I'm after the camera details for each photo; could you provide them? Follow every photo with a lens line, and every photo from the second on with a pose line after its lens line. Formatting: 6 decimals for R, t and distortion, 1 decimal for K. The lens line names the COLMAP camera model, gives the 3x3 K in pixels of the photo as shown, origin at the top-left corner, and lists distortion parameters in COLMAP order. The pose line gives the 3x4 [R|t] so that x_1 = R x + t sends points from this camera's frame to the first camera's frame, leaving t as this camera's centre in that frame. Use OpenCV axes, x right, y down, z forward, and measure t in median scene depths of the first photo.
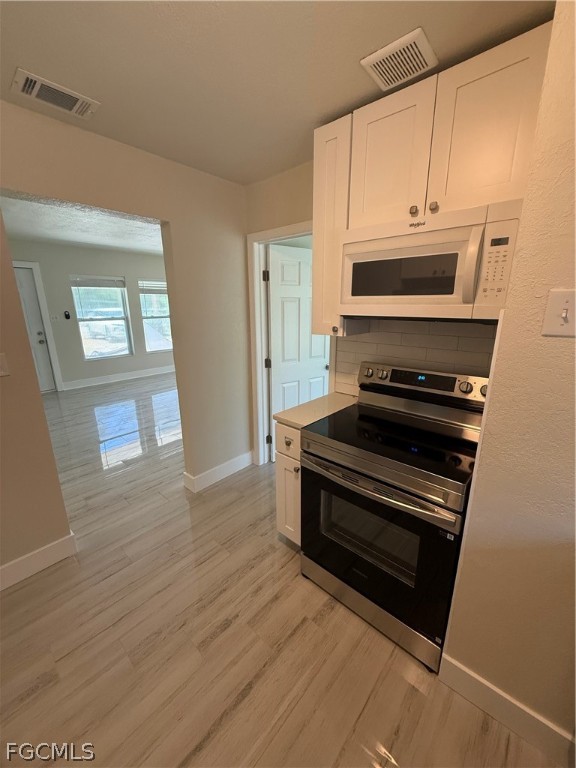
lens RADIAL K [[305.9, 0, 287.8], [0, 305.9, 382.1], [0, 0, 1]] dist [-0.000638, 0.000098]
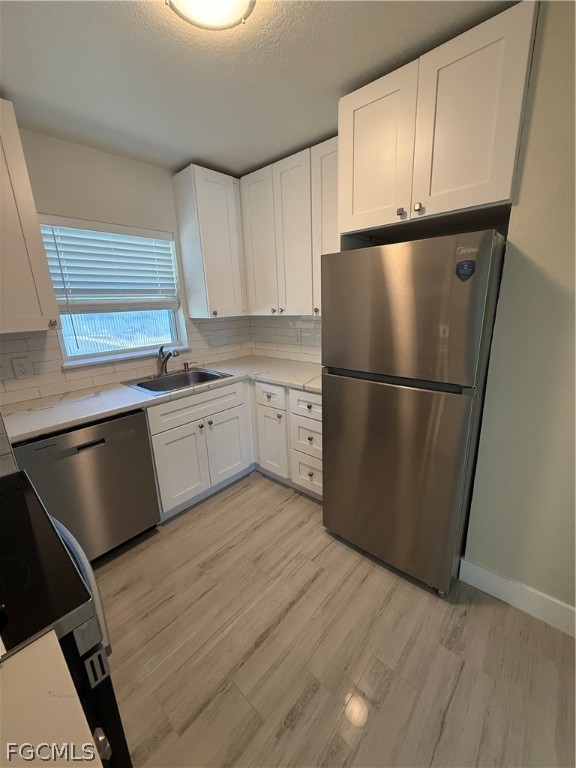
lens RADIAL K [[305.9, 0, 287.8], [0, 305.9, 382.1], [0, 0, 1]] dist [-0.000638, 0.000098]
pose [[-0.999159, 0.040940, -0.002256, -0.233839], [0.034621, 0.871839, 0.488568, -0.287347], [0.021969, 0.488079, -0.872523, 1.299006]]
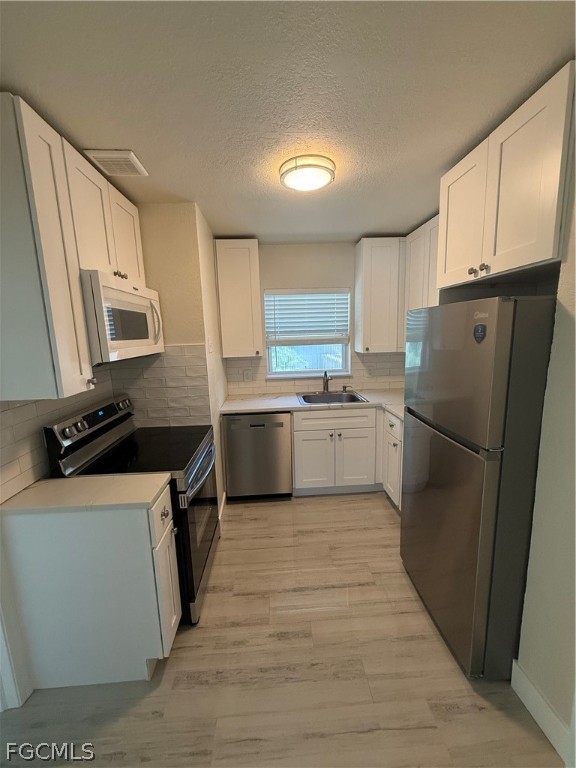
lens RADIAL K [[305.9, 0, 287.8], [0, 305.9, 382.1], [0, 0, 1]] dist [-0.000638, 0.000098]
pose [[-0.712674, -0.088622, 0.695875, -0.920785], [0.206295, 0.921646, 0.328651, -0.391774], [-0.670476, 0.377776, -0.638551, 1.392283]]
